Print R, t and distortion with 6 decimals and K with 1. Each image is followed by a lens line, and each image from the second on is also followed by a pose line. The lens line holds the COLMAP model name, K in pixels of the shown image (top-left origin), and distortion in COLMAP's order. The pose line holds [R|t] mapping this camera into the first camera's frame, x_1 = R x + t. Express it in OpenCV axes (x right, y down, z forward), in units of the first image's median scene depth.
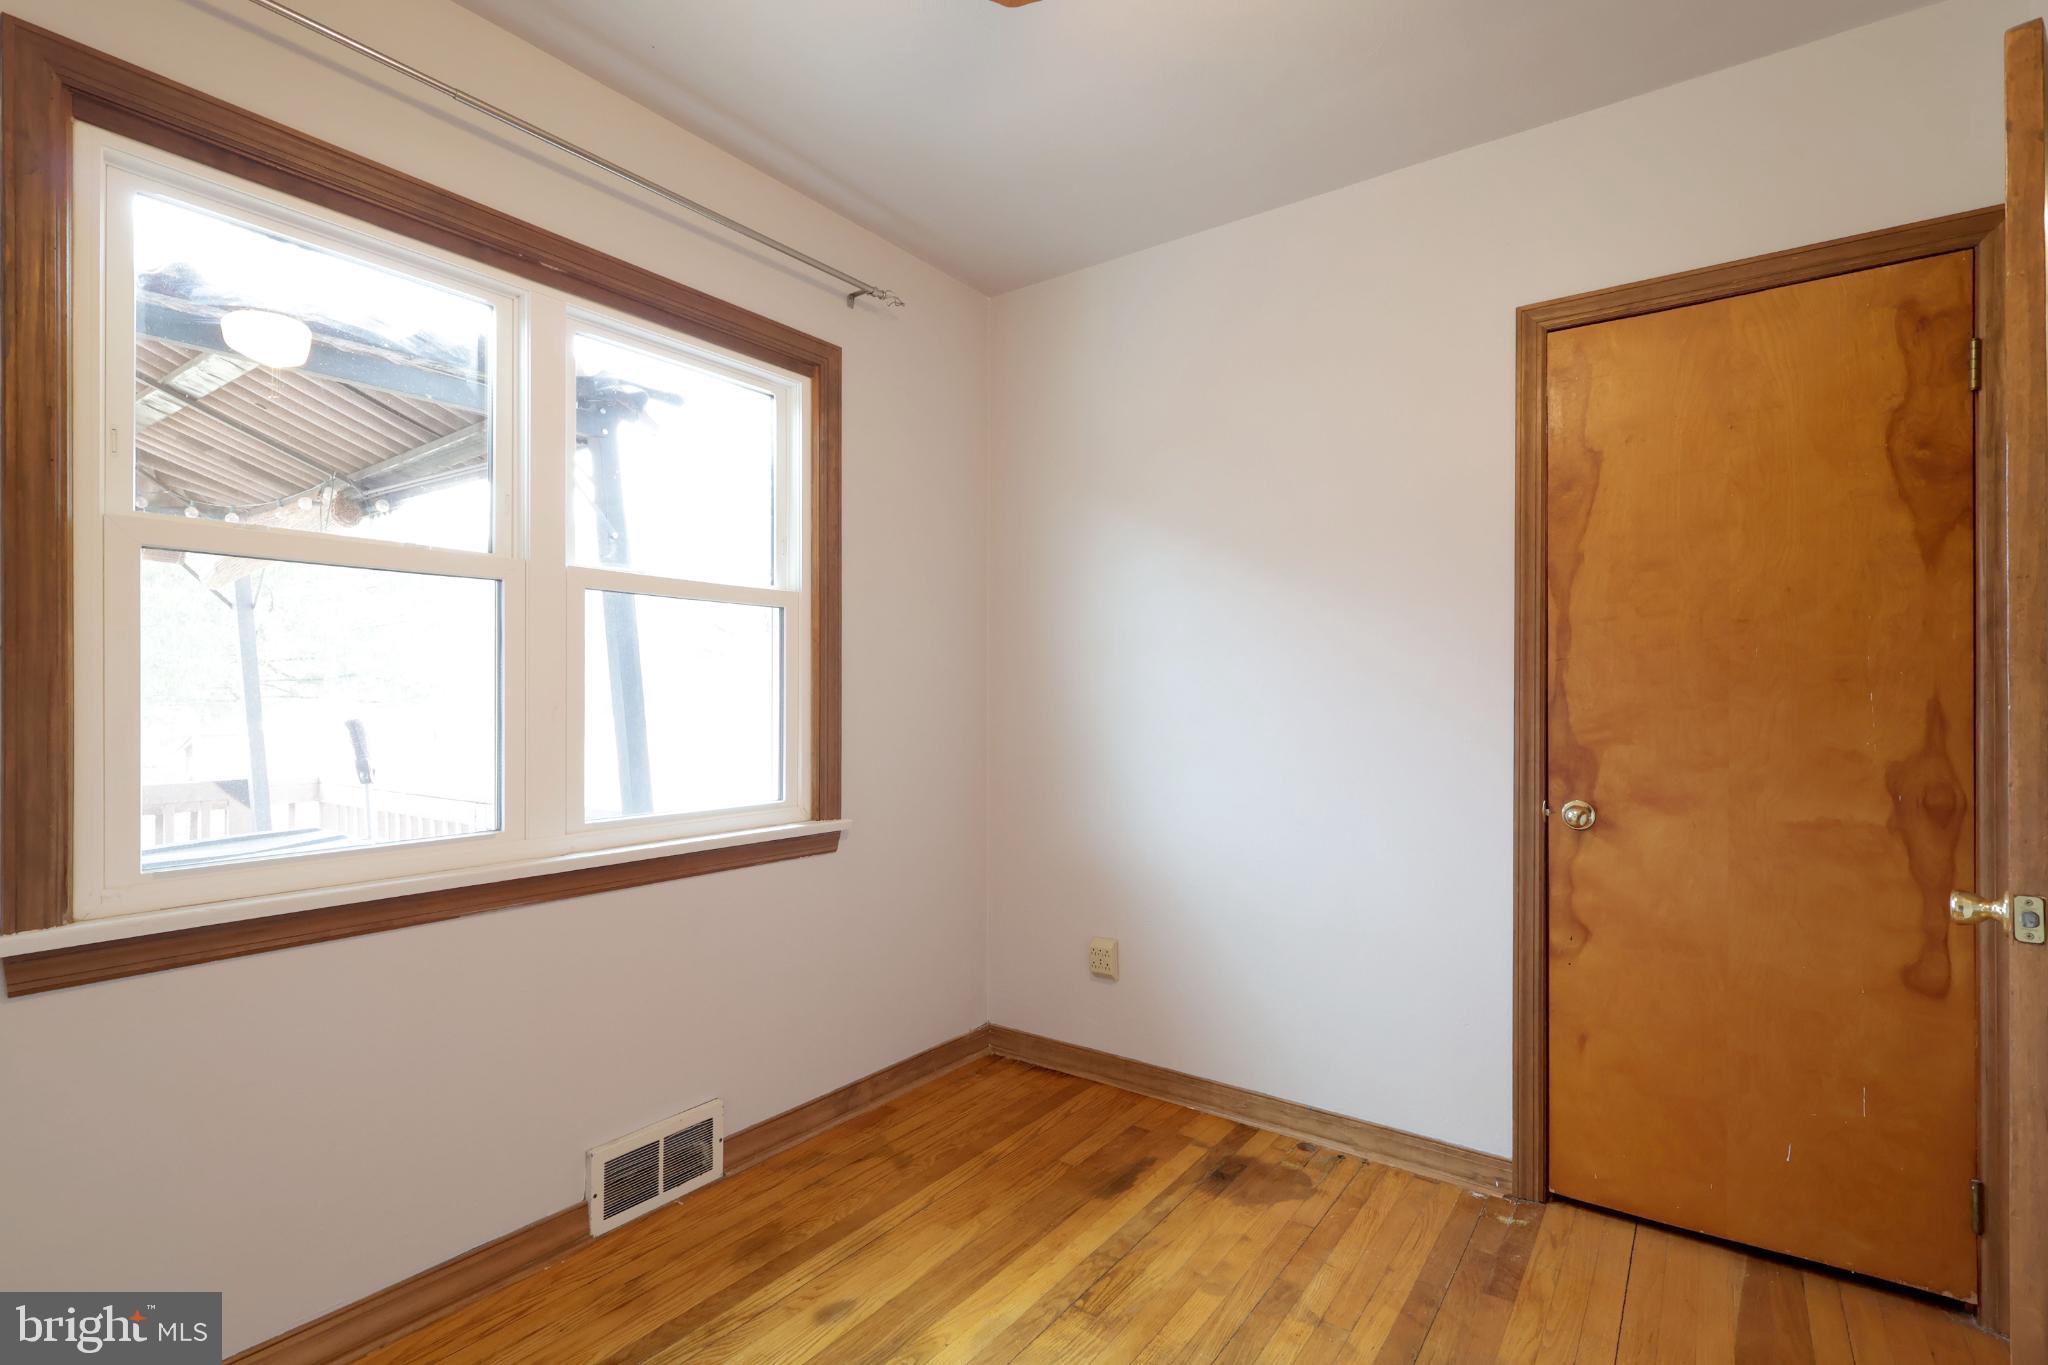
lens RADIAL K [[951.3, 0, 1022.4], [0, 951.3, 688.2], [0, 0, 1]] dist [0.001953, 0.000765]
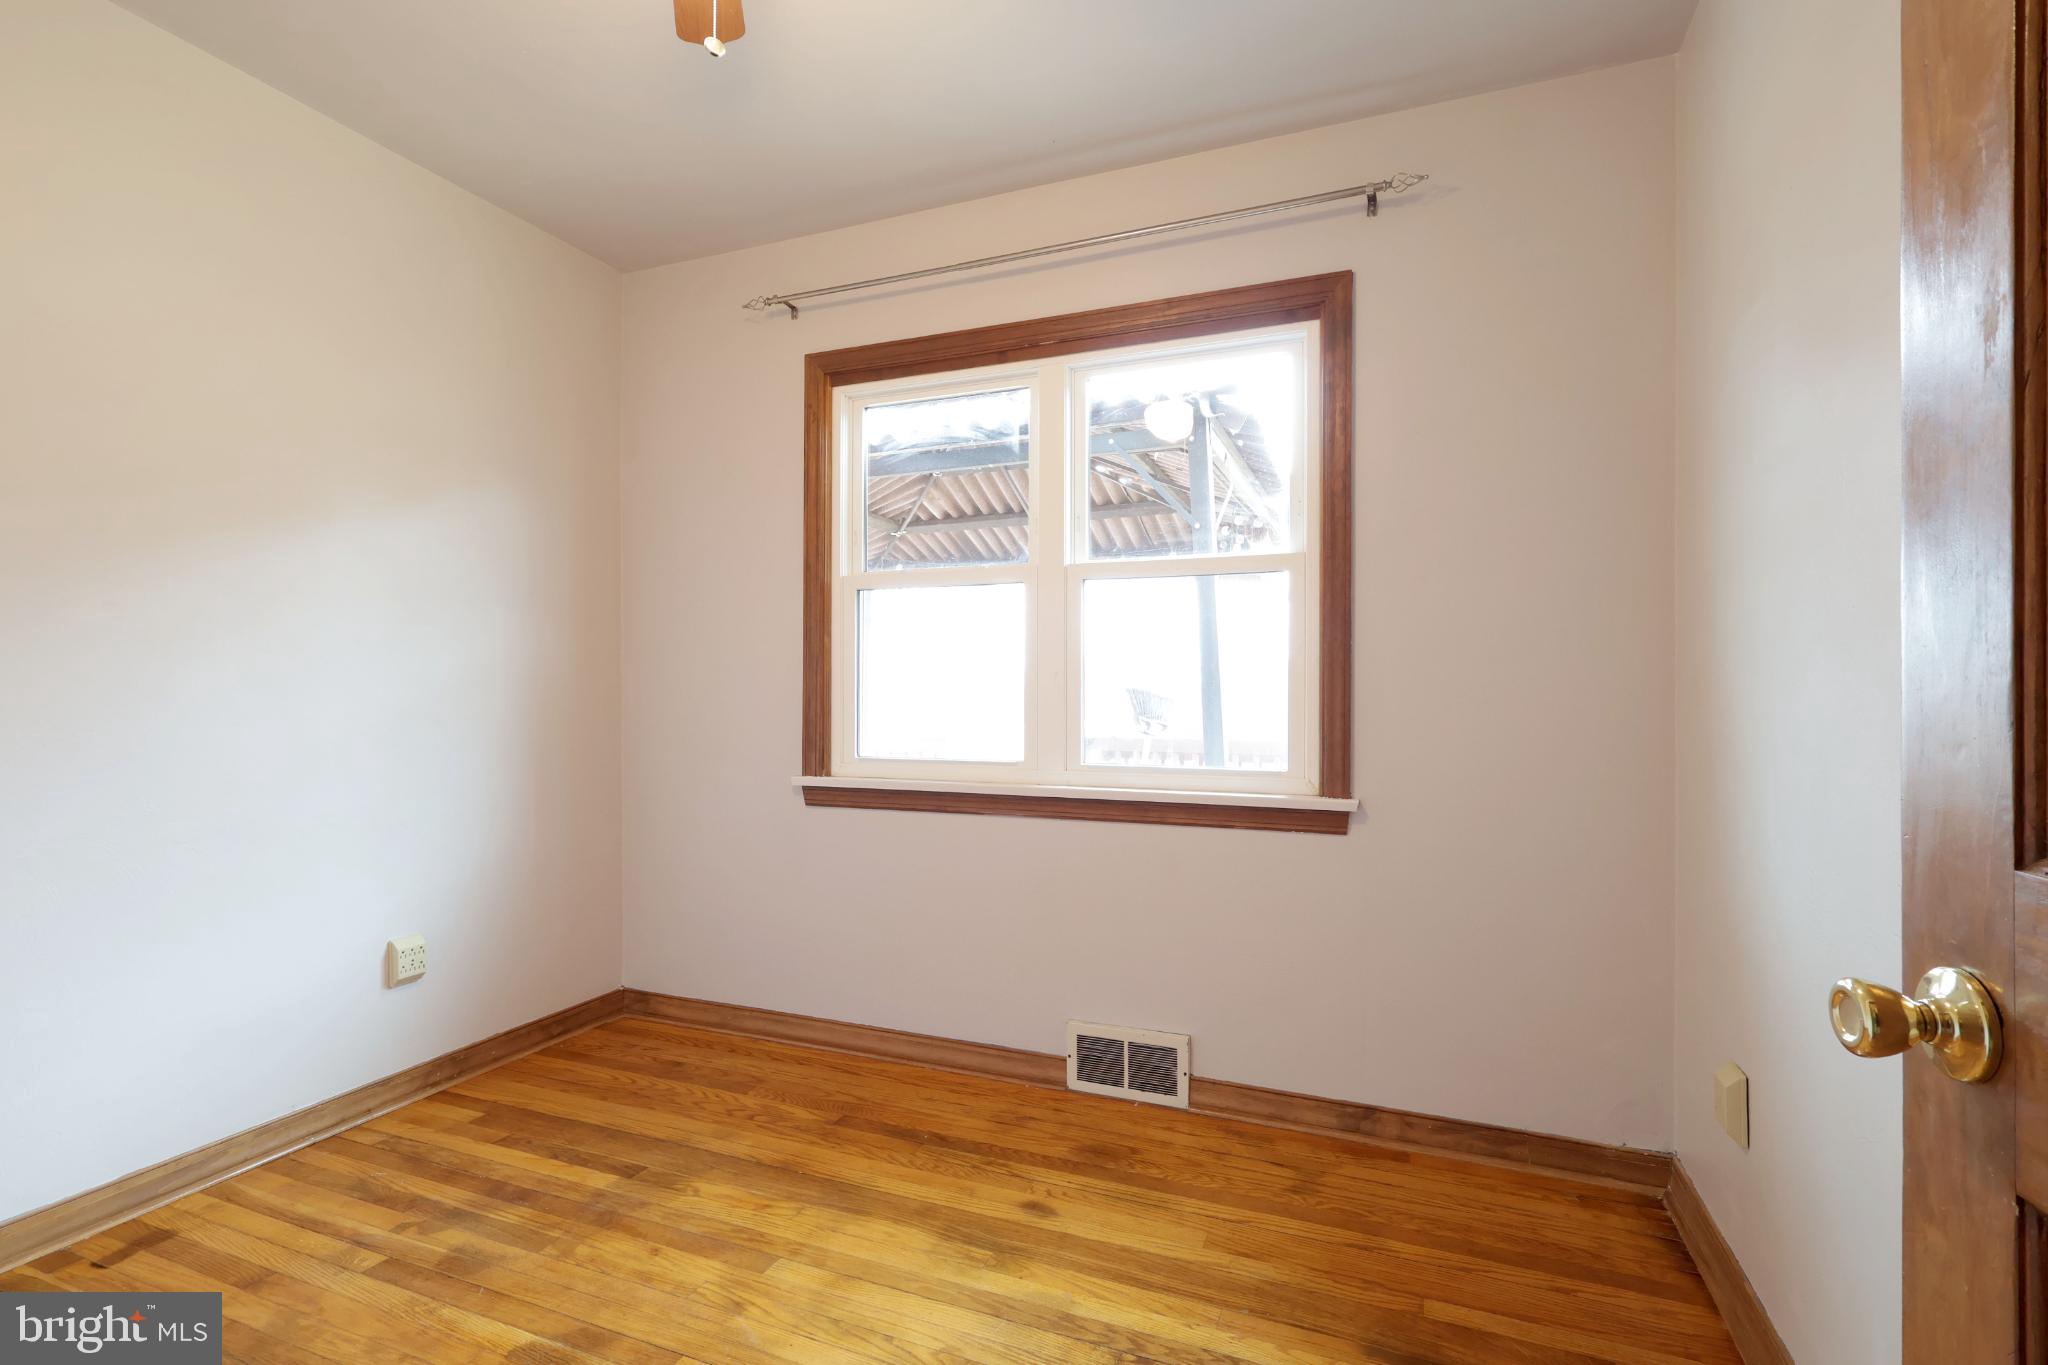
lens RADIAL K [[965.4, 0, 1024.2], [0, 965.4, 675.4], [0, 0, 1]] dist [0.001486, 0.000145]
pose [[0.239684, -0.018235, -0.970680, 0.706277], [0.007394, 0.999829, -0.016957, 0.041472], [0.970823, -0.003112, 0.239778, 0.562549]]
